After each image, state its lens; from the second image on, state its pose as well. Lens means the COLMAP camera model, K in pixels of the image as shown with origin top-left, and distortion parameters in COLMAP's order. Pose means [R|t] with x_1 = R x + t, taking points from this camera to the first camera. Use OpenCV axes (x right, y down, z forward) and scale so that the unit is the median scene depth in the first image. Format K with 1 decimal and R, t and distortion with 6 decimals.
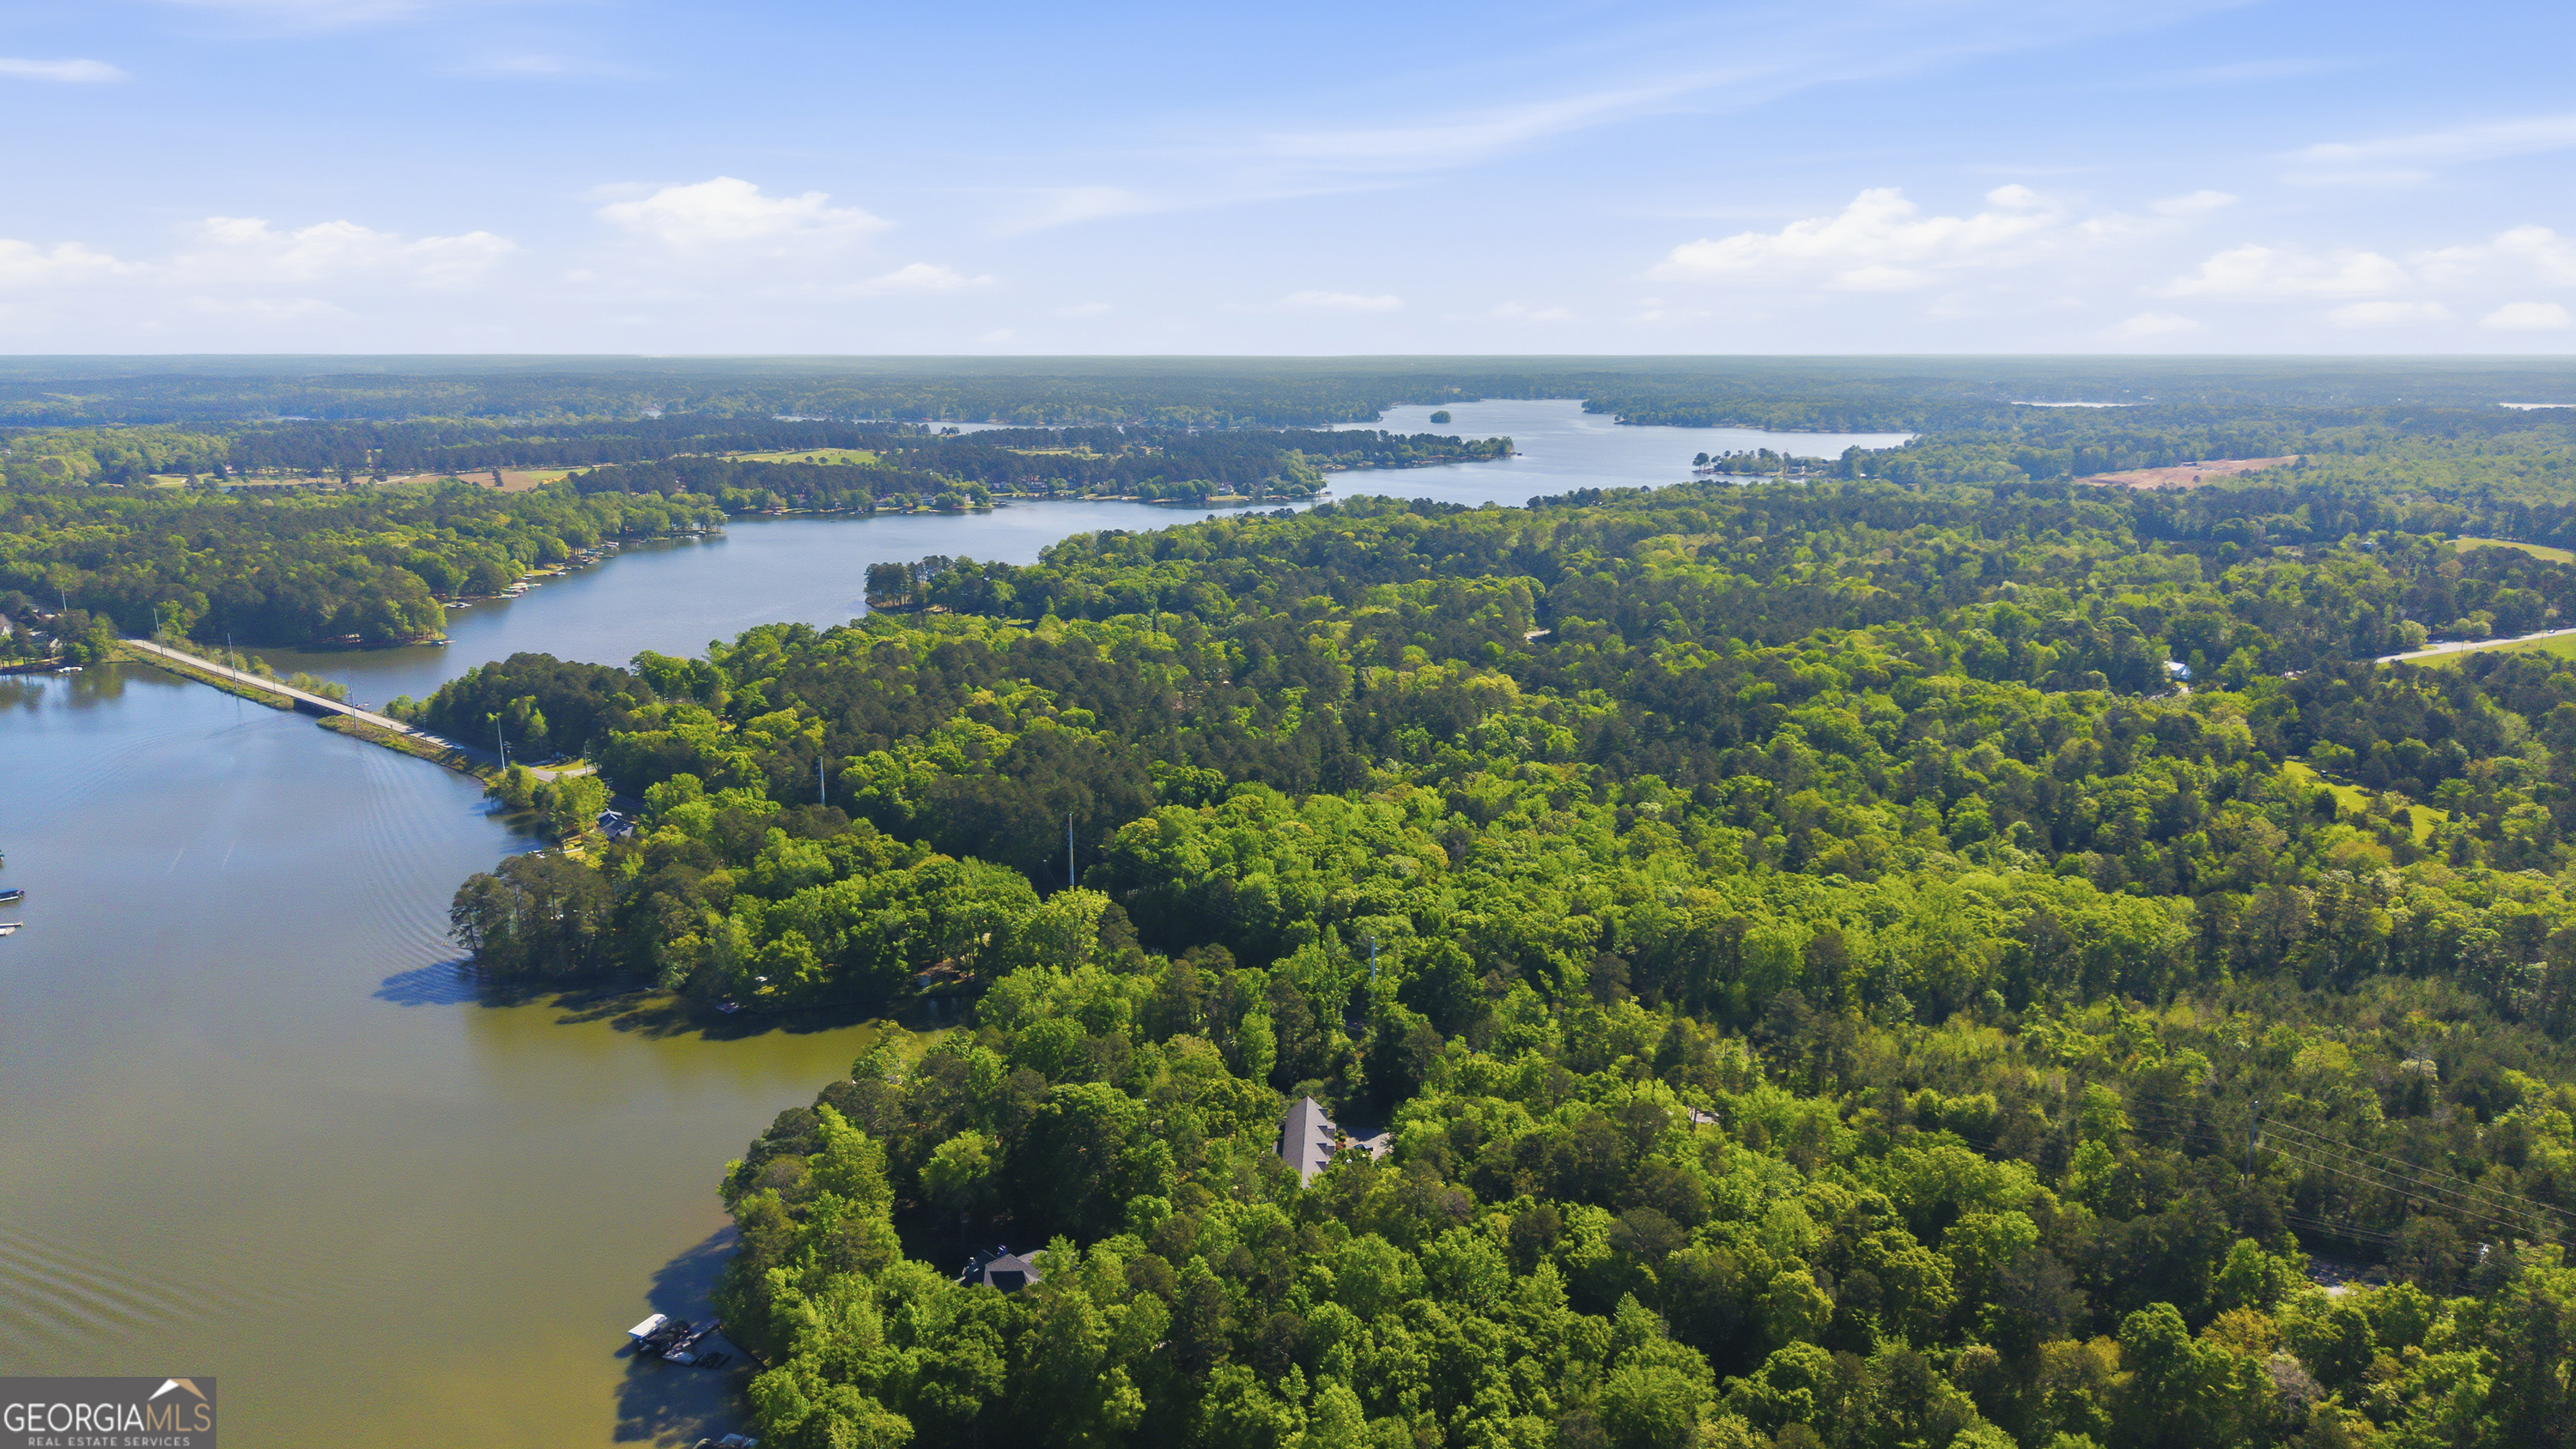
lens RADIAL K [[1836.9, 0, 1288.0], [0, 1836.9, 724.5], [0, 0, 1]] dist [0.002448, -0.001363]
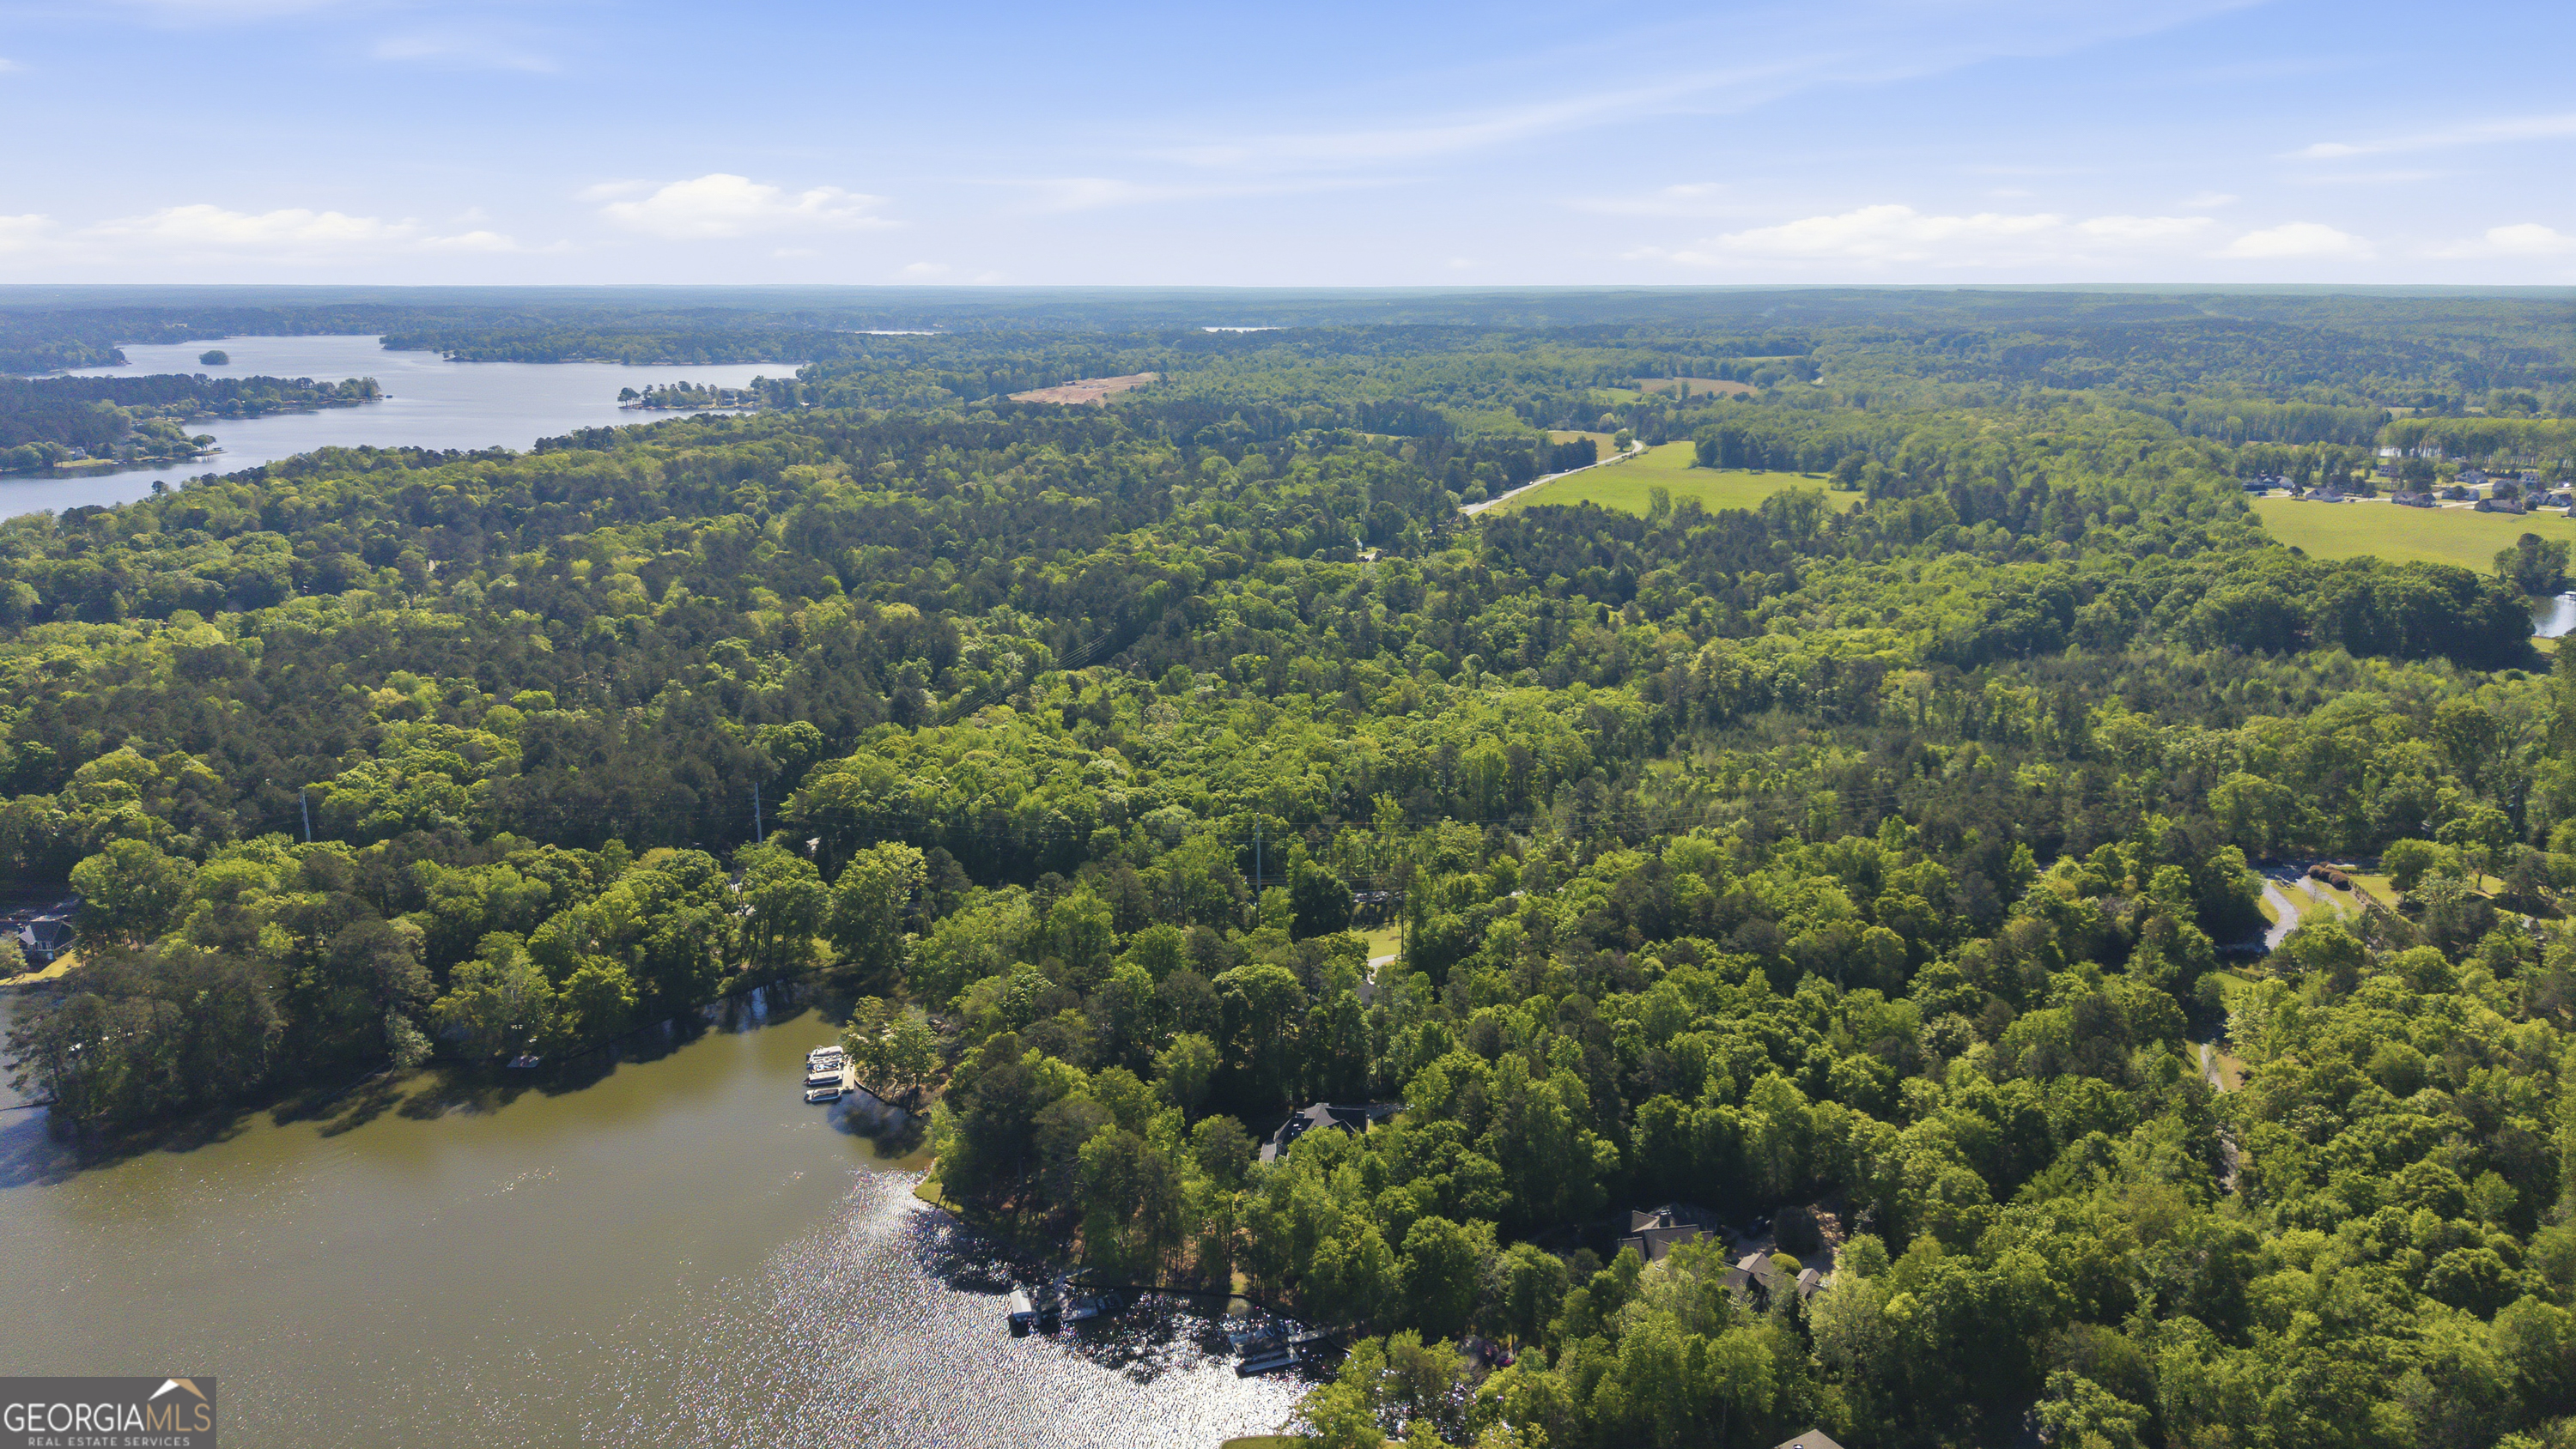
lens RADIAL K [[1836.9, 0, 1288.0], [0, 1836.9, 724.5], [0, 0, 1]] dist [0.002448, -0.001363]
pose [[0.732796, -0.154409, 0.662697, -0.173899], [0.130268, 0.987734, 0.086096, -0.008171], [-0.667862, 0.023237, 0.743922, 0.037378]]
